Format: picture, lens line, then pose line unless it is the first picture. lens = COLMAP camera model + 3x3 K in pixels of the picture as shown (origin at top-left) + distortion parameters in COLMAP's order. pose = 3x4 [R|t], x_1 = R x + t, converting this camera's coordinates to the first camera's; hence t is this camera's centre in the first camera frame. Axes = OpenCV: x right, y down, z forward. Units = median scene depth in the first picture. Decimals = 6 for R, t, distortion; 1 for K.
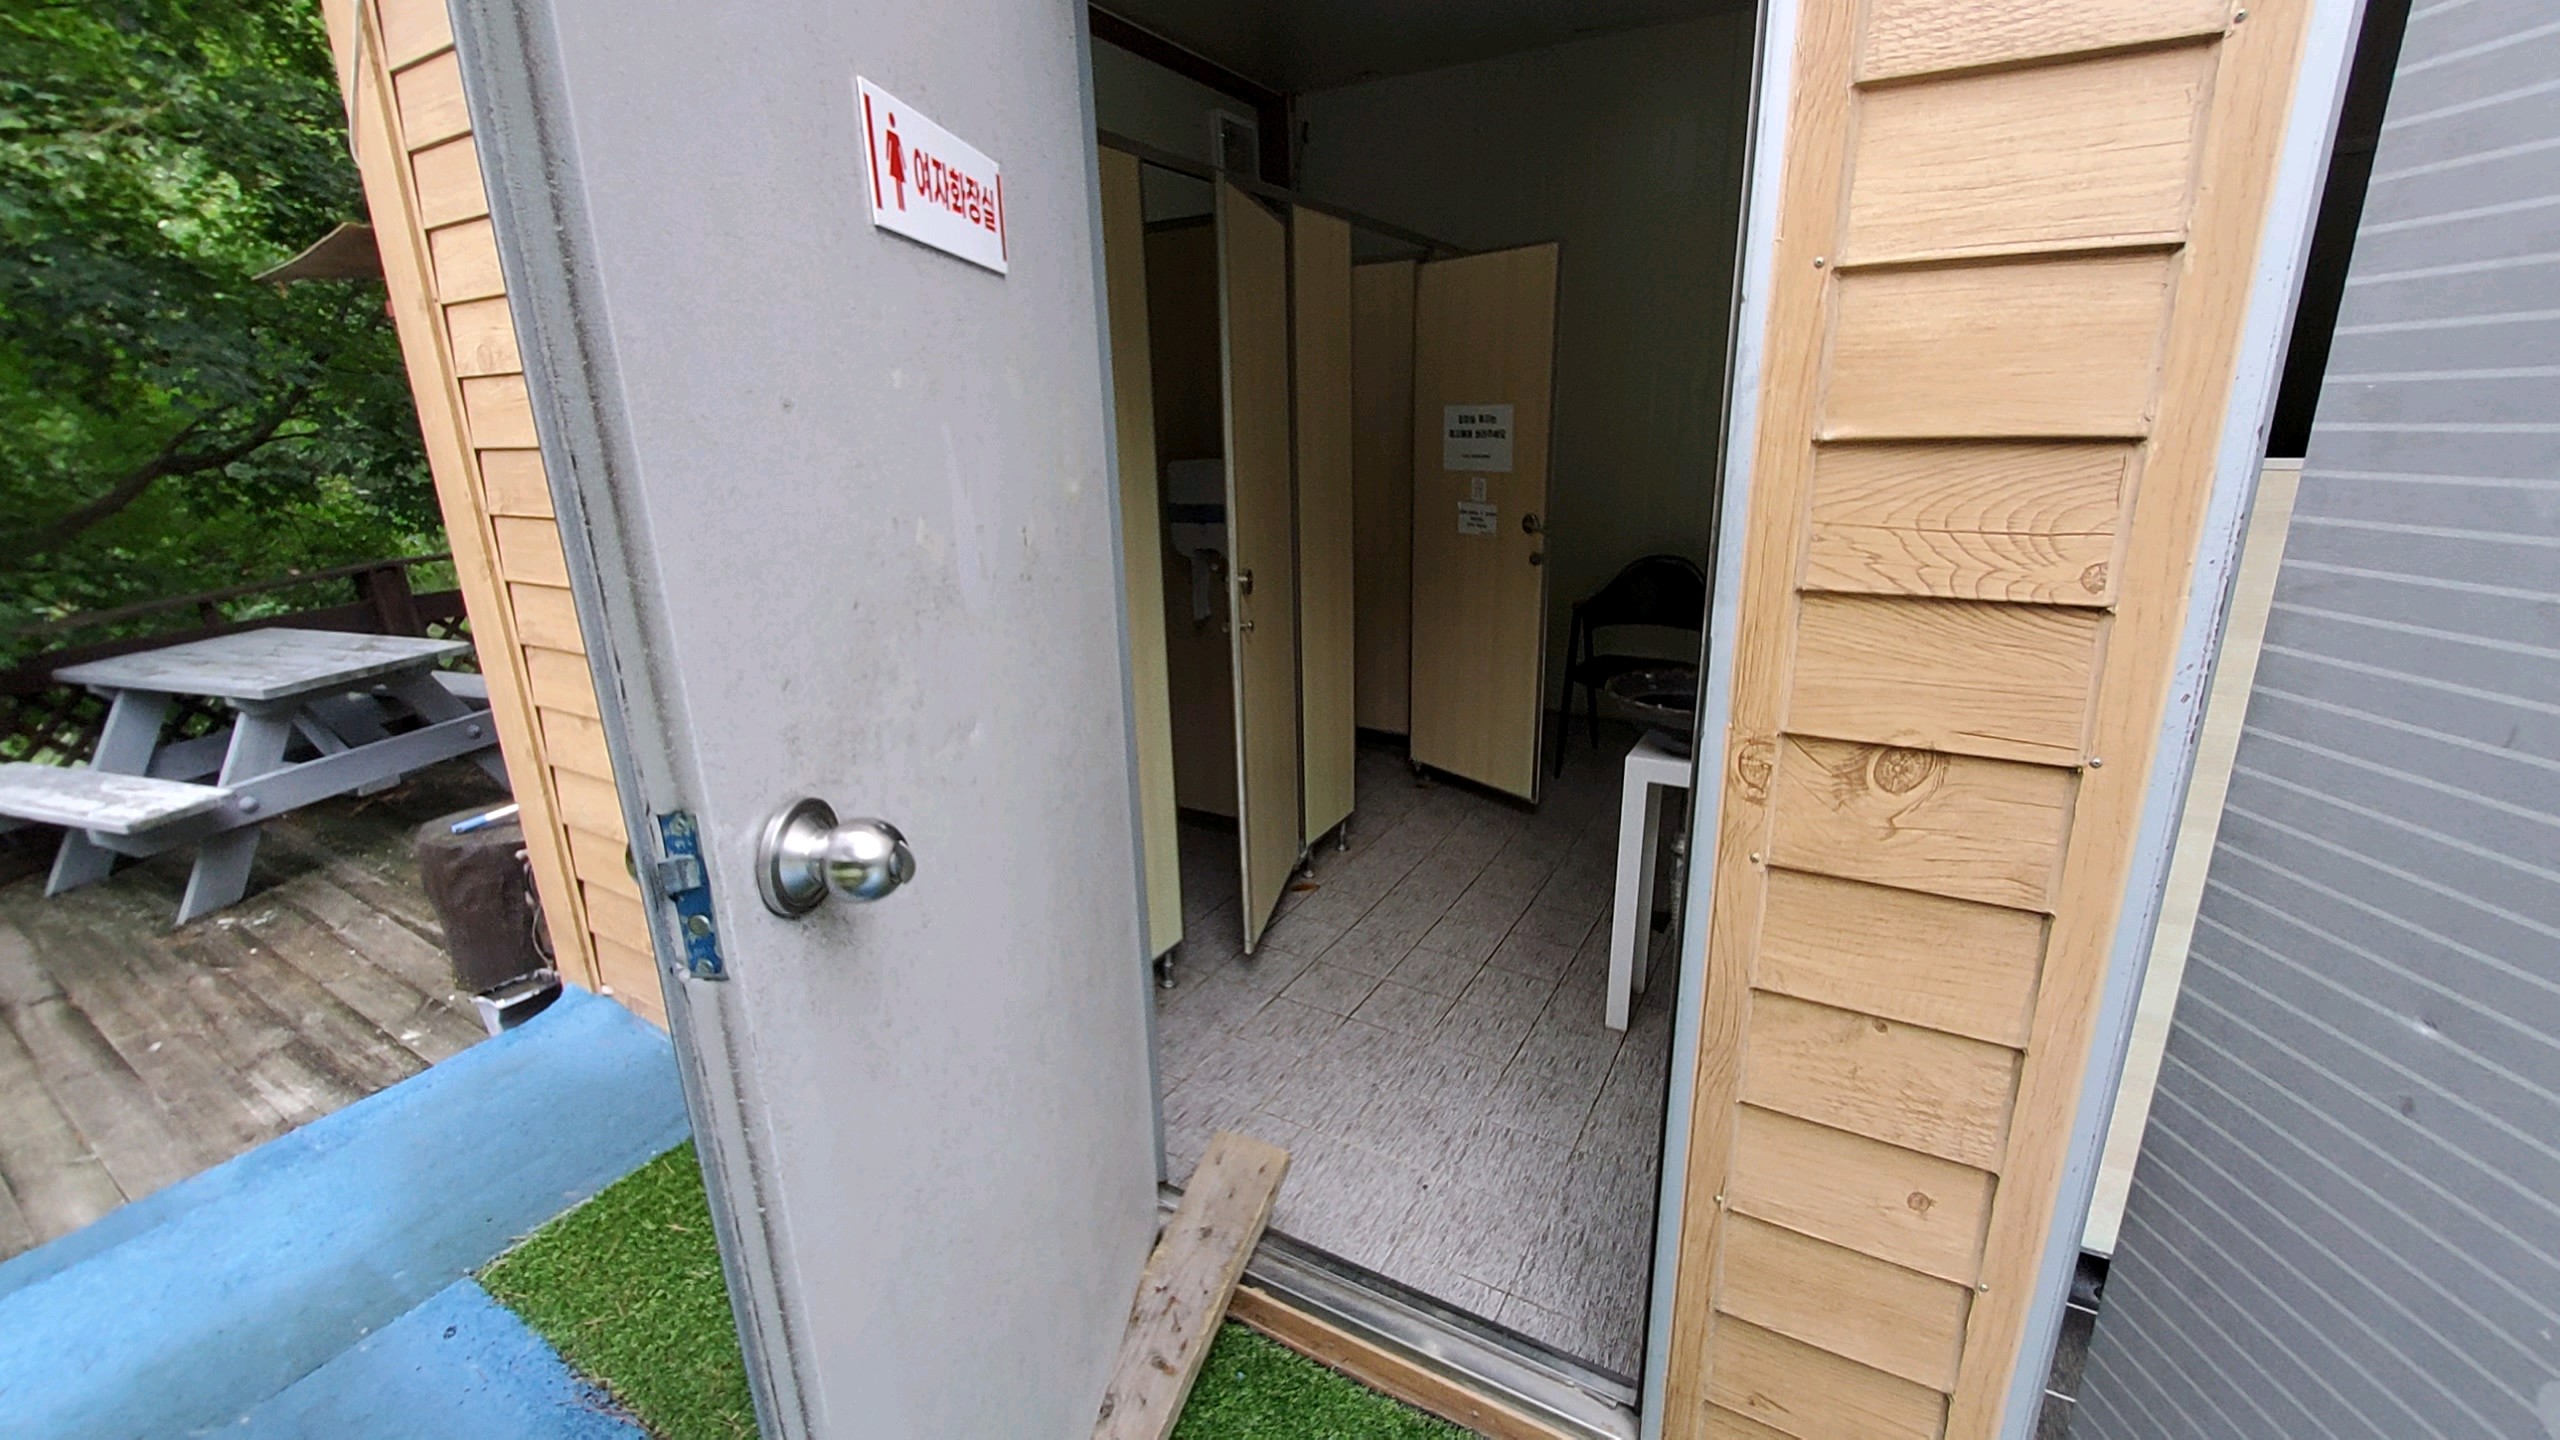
lens RADIAL K [[1031.5, 0, 1280.0], [0, 1031.5, 720.0], [0, 0, 1]] dist [-0.025953, -0.000086]
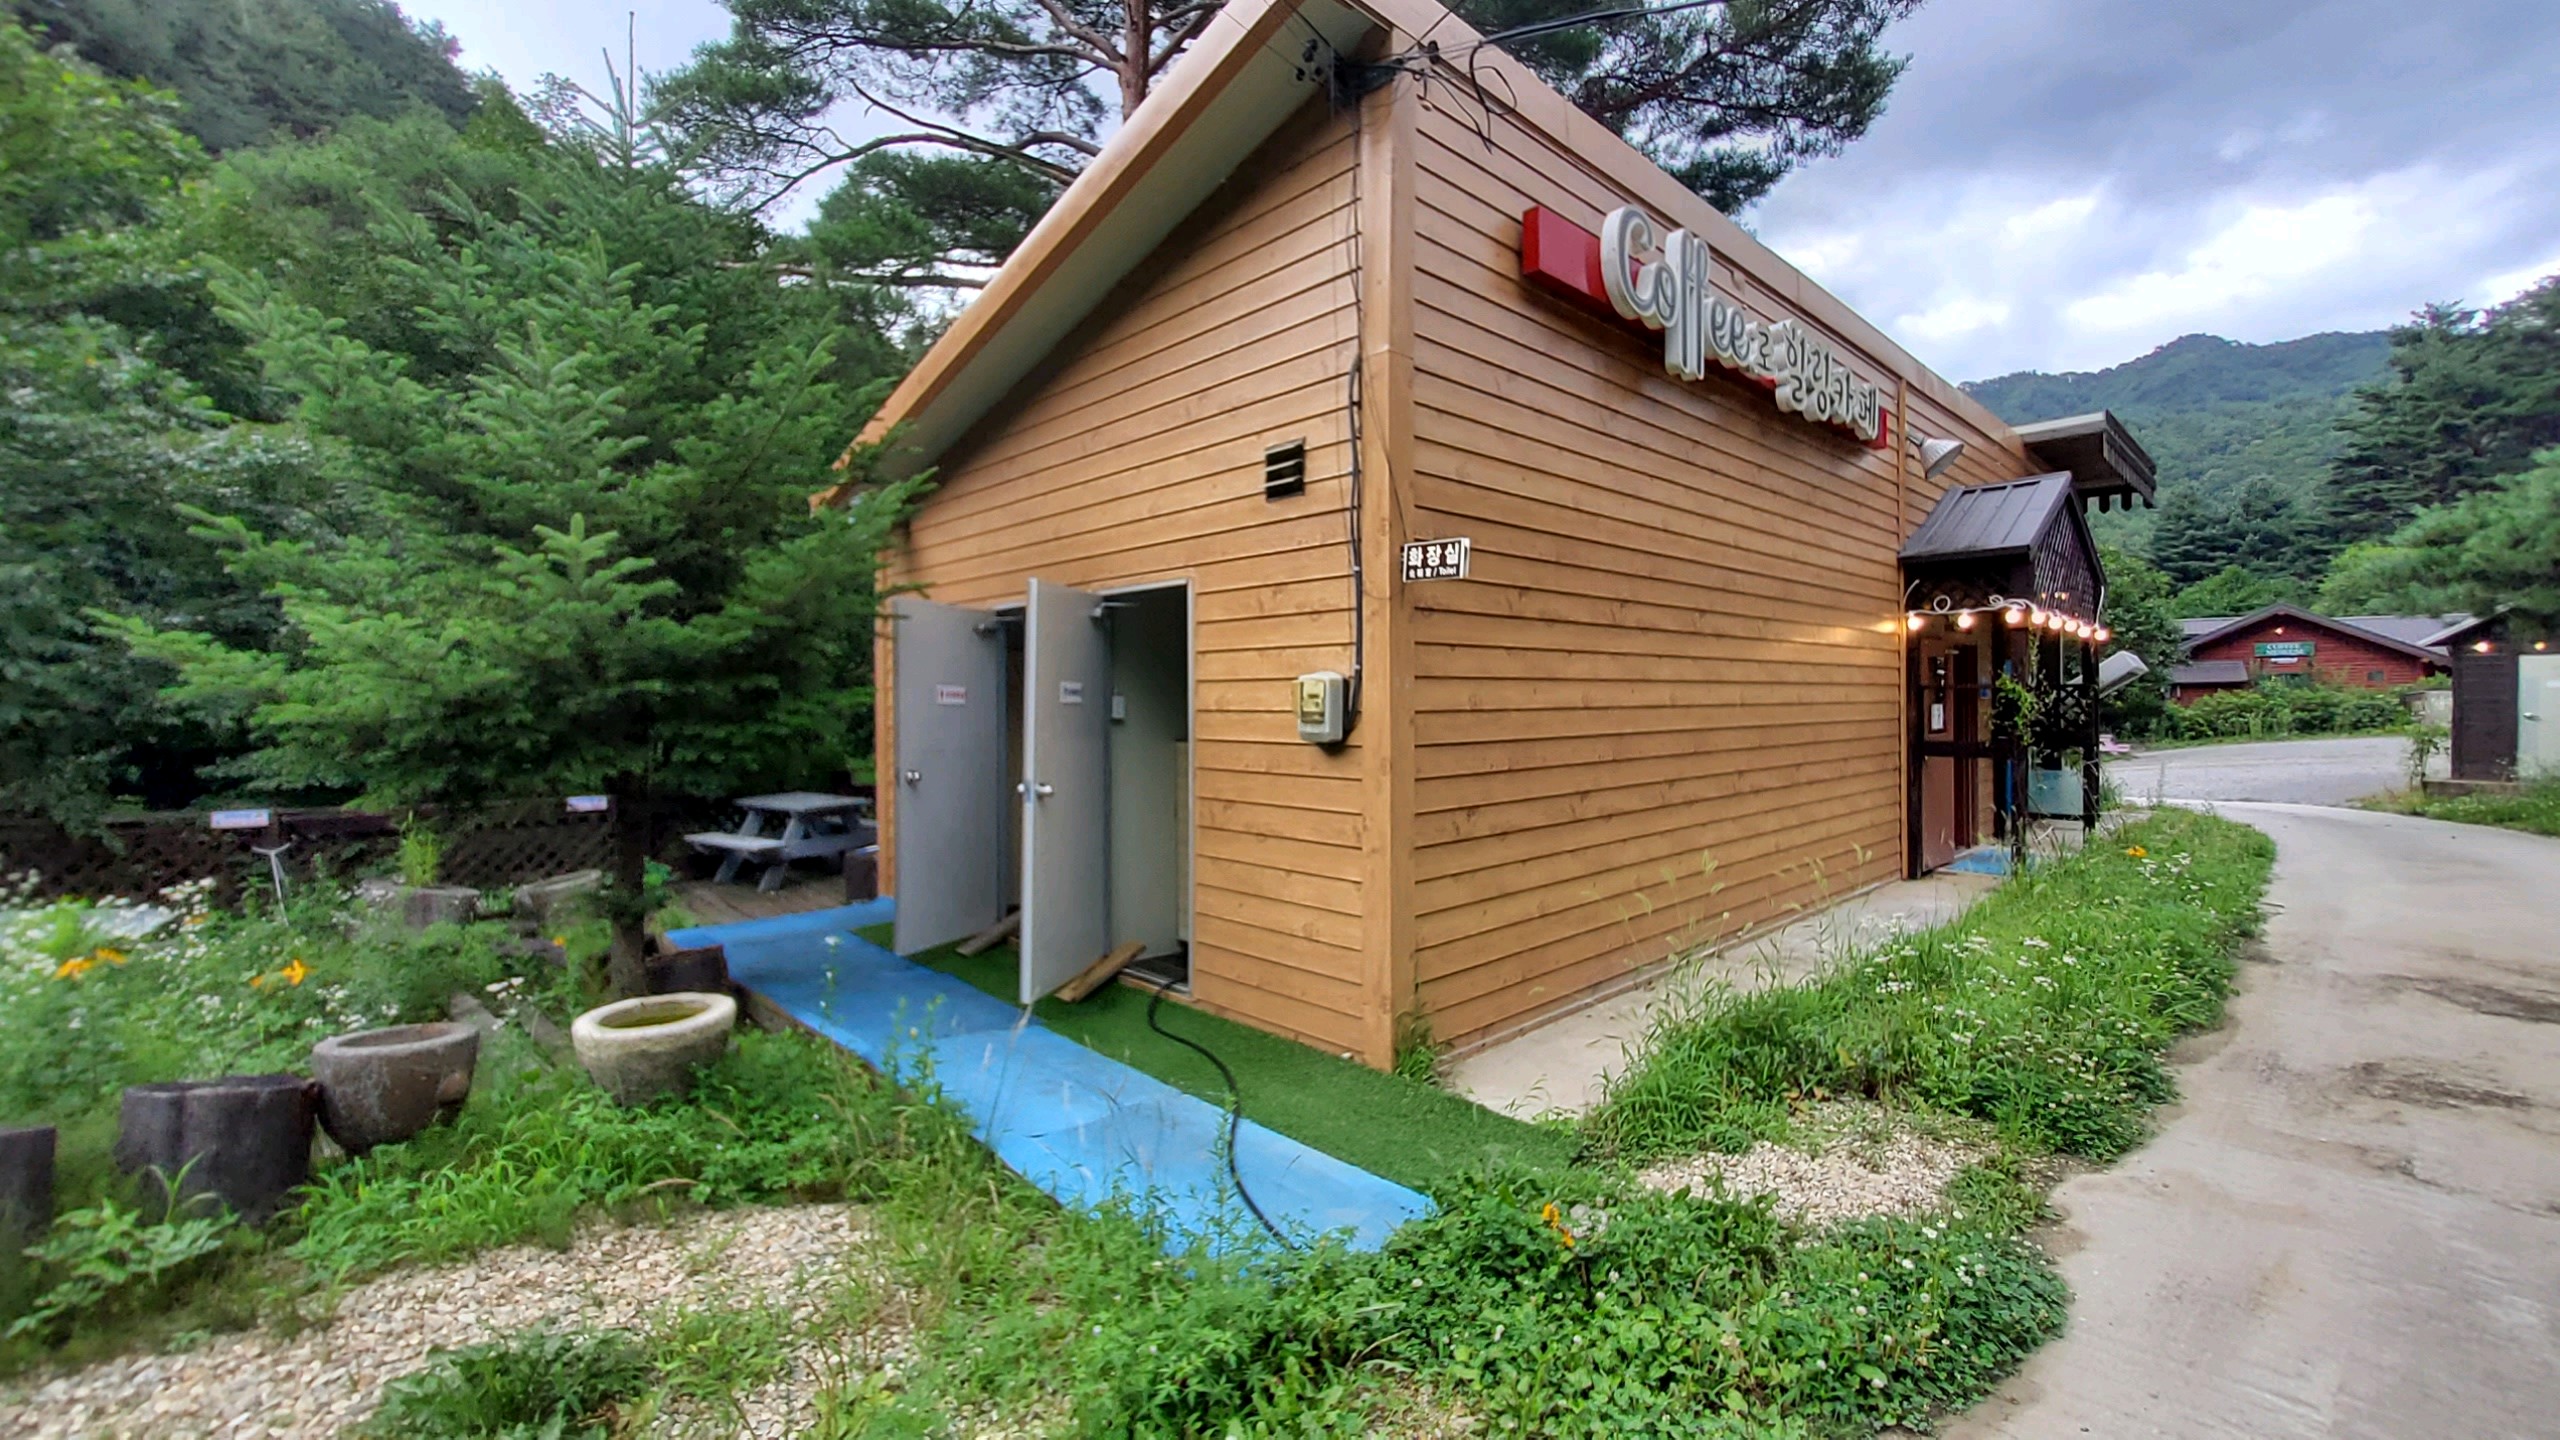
lens RADIAL K [[1031.5, 0, 1280.0], [0, 1031.5, 720.0], [0, 0, 1]] dist [-0.025953, -0.000086]
pose [[0.955436, 0.030601, -0.293608, 0.882047], [-0.107379, 0.962505, -0.249108, 0.261546], [0.274976, 0.269534, 0.922898, -1.097635]]
